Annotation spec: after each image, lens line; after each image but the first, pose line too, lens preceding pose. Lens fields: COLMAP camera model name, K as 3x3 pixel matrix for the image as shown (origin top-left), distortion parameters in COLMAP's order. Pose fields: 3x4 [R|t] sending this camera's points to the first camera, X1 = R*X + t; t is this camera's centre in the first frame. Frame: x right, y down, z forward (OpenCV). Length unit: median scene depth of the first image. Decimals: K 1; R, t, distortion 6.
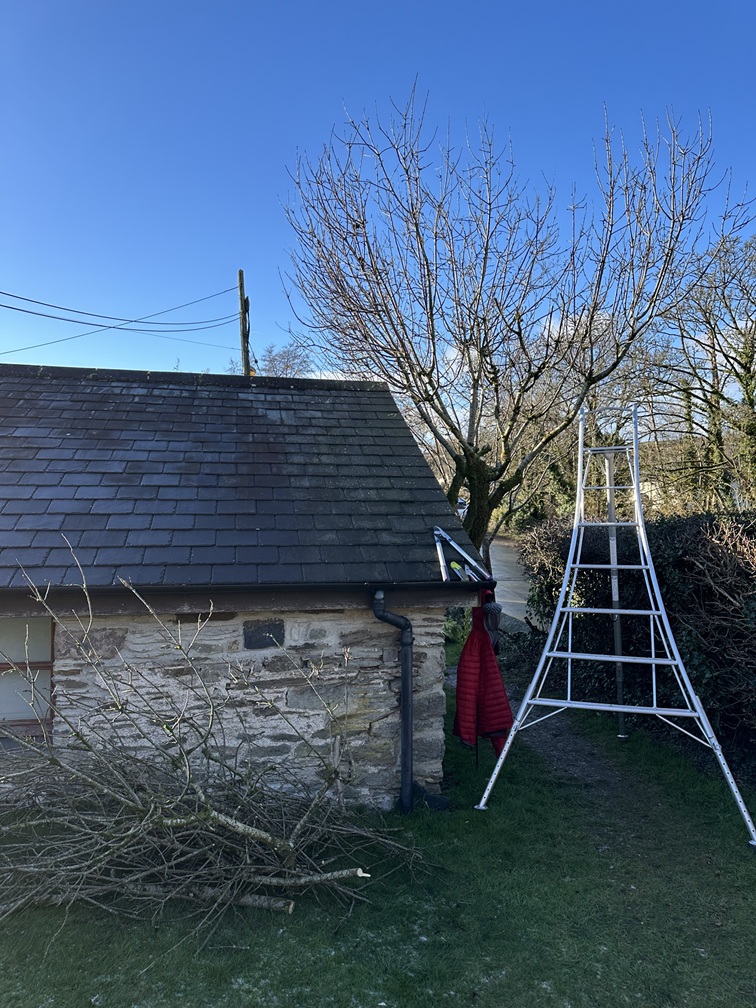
lens RADIAL K [[710.4, 0, 380.9], [0, 710.4, 505.6], [0, 0, 1]] dist [0.185209, -0.318806]
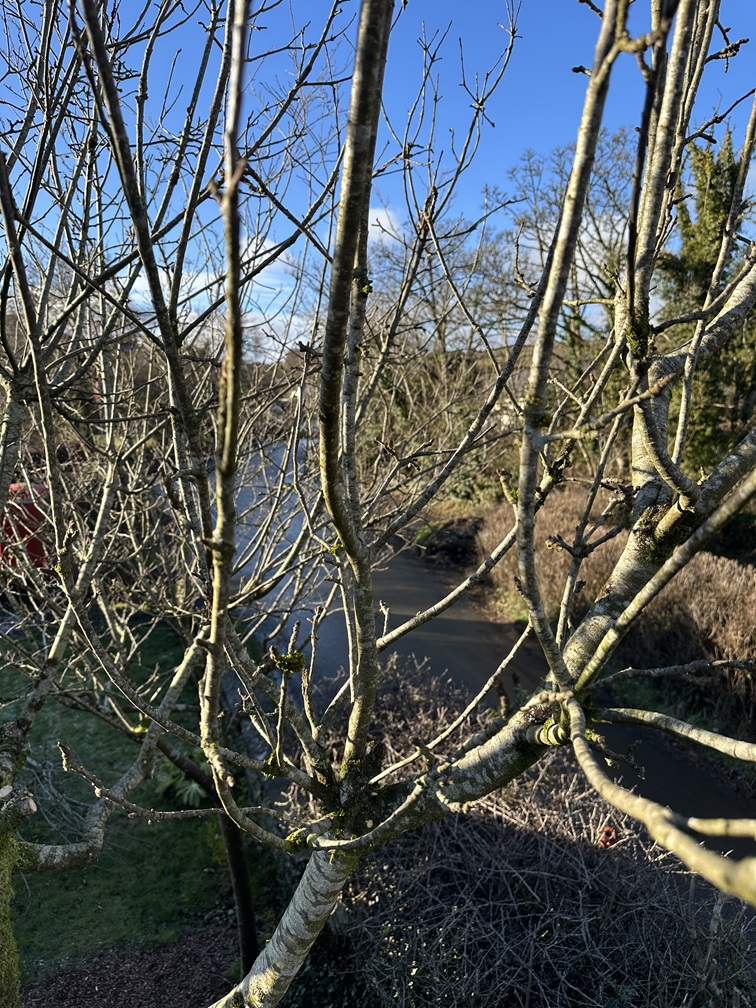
lens RADIAL K [[712.2, 0, 378.0], [0, 712.2, 504.0], [0, 0, 1]] dist [0.033100, -0.067711]
pose [[0.981117, -0.052312, 0.186205, 0.063151], [0.027592, 0.990738, 0.132952, -0.059013], [-0.191435, -0.125303, 0.973474, 0.206218]]
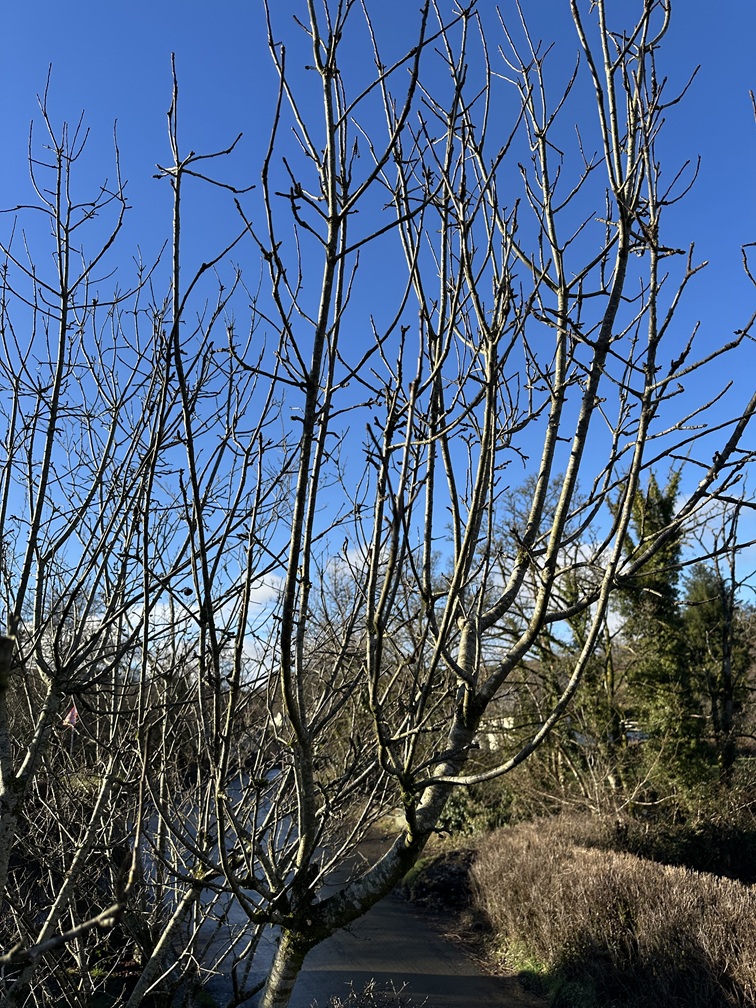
lens RADIAL K [[701.2, 0, 373.6], [0, 701.2, 497.7], [0, 0, 1]] dist [0.077248, -0.081620]
pose [[0.976995, 0.010598, 0.212999, 0.061550], [0.058675, 0.946861, -0.316245, -0.052290], [-0.205032, 0.321467, 0.924457, 0.179428]]
